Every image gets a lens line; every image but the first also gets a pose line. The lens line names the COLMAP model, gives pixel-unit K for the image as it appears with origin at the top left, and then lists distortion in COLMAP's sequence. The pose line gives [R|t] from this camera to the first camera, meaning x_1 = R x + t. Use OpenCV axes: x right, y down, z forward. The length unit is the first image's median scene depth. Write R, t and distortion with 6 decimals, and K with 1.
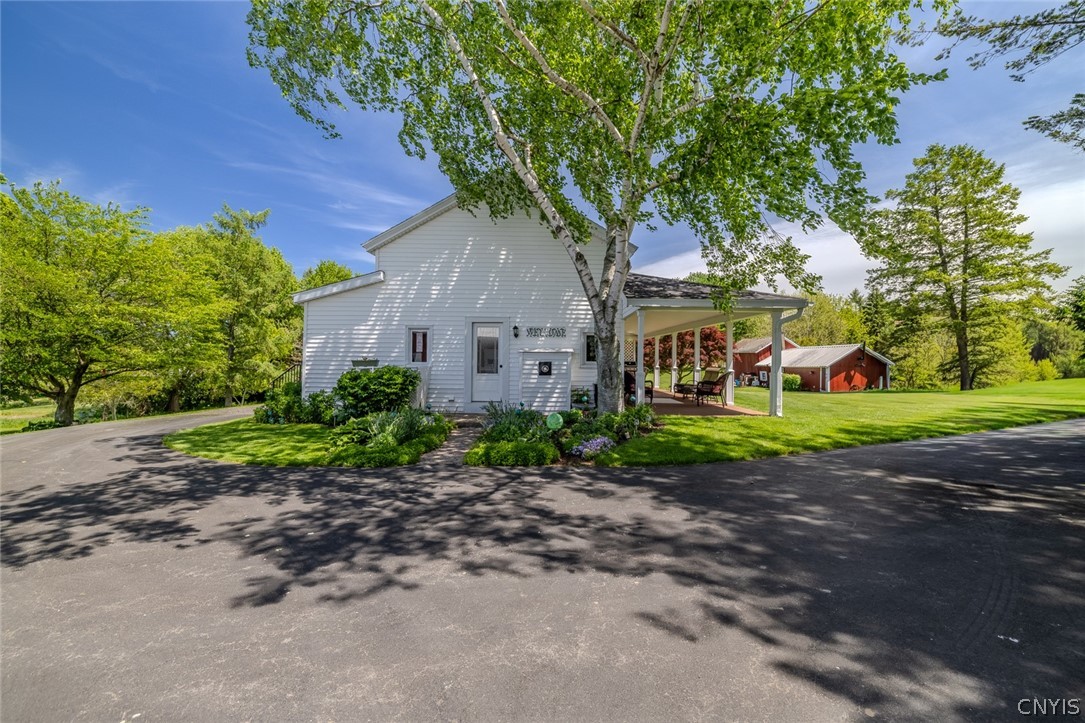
lens RADIAL K [[455.1, 0, 537.4], [0, 455.1, 354.1], [0, 0, 1]] dist [0.000257, -0.000716]
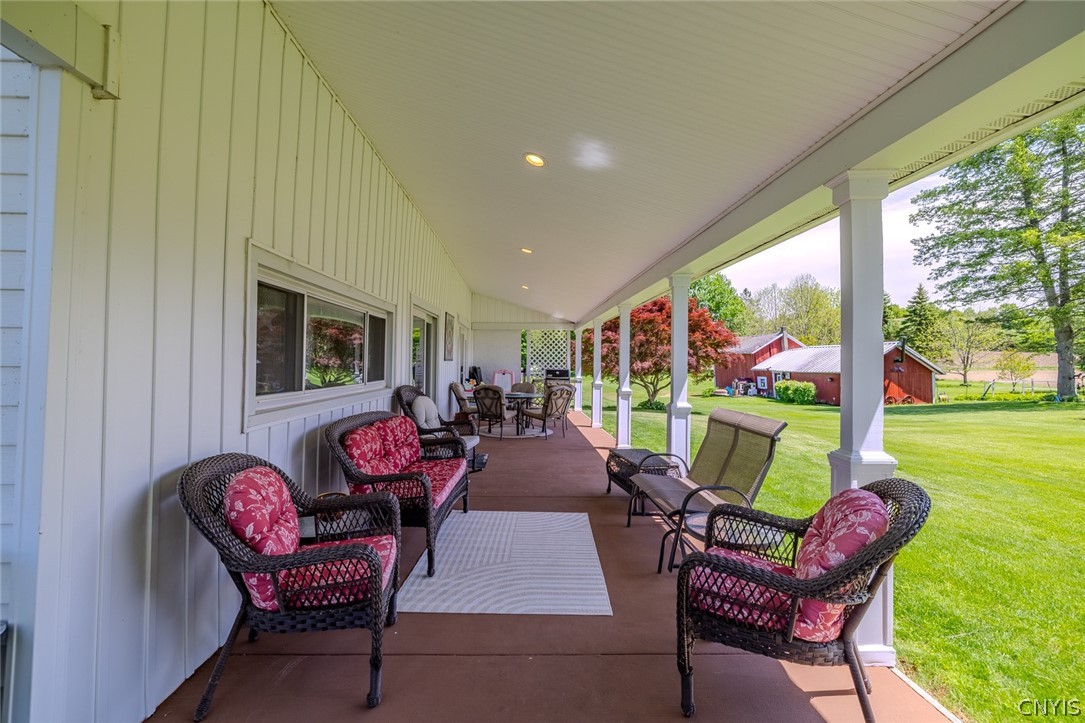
lens RADIAL K [[456.4, 0, 540.3], [0, 456.4, 355.6], [0, 0, 1]] dist [0.000251, 0.000272]
pose [[0.999203, -0.001610, 0.039882, 0.084849], [0.001585, 0.999999, 0.000643, -0.000694], [-0.039883, -0.000579, 0.999204, 0.242648]]
